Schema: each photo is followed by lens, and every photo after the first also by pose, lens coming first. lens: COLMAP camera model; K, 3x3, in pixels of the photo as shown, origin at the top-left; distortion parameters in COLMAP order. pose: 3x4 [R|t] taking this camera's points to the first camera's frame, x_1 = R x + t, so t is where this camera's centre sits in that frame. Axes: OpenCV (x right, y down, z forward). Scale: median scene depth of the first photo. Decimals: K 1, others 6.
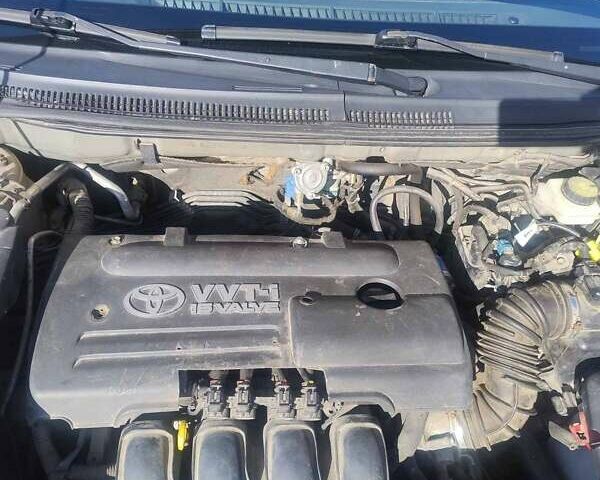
lens RADIAL K [[546.8, 0, 300.0], [0, 546.8, 240.0], [0, 0, 1]] dist [0.011898, 0.005110]
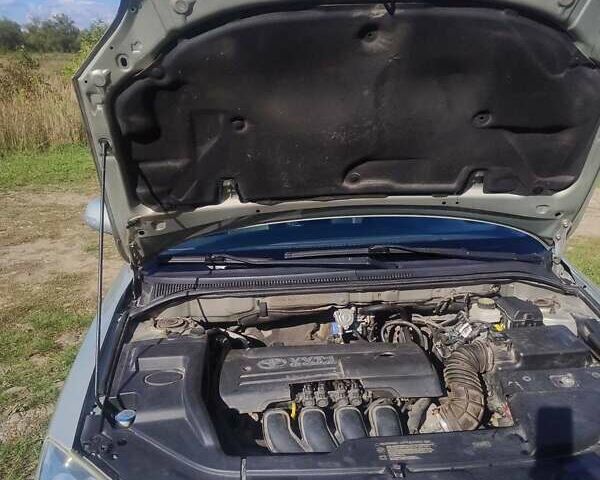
lens RADIAL K [[379.9, 0, 300.0], [0, 379.9, 240.0], [0, 0, 1]] dist [-0.000152, 0.000416]
pose [[0.991271, -0.112672, -0.068461, -0.023120], [0.065520, 0.871613, -0.485796, 0.446117], [0.114407, 0.477070, 0.871387, -0.464726]]
